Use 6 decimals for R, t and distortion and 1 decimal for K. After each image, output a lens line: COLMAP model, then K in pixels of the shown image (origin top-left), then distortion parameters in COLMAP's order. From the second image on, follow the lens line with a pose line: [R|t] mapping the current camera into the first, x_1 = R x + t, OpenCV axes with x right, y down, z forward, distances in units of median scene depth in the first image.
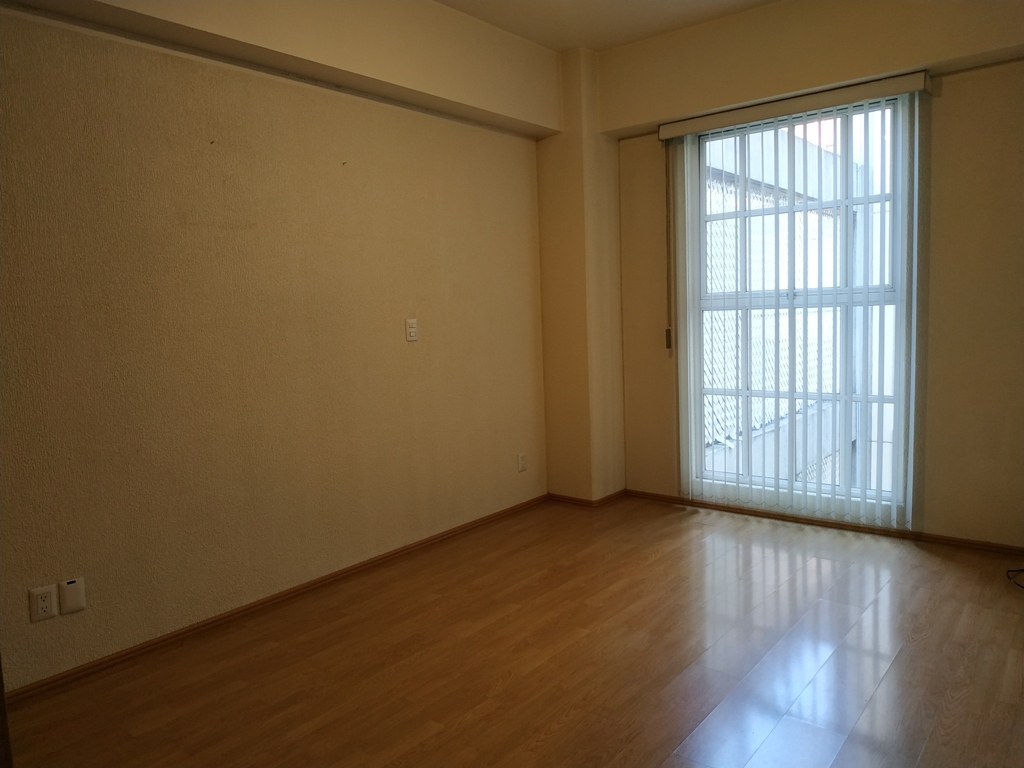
lens RADIAL K [[686.0, 0, 575.9], [0, 686.0, 362.4], [0, 0, 1]] dist [-0.001705, -0.001145]
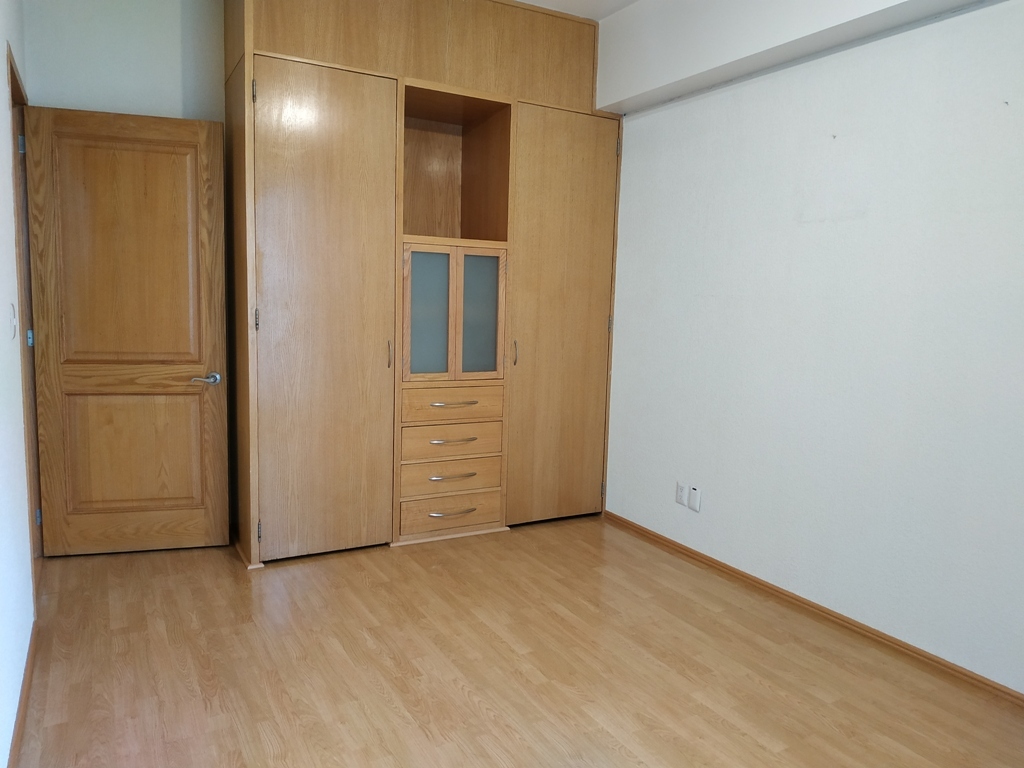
lens RADIAL K [[742.5, 0, 512.0], [0, 742.5, 384.0], [0, 0, 1]] dist [-0.002431, -0.000244]
pose [[-0.390971, 0.131394, -0.910976, 0.747091], [-0.098621, 0.978079, 0.183399, -0.132280], [0.915104, 0.161545, -0.369442, 1.115012]]
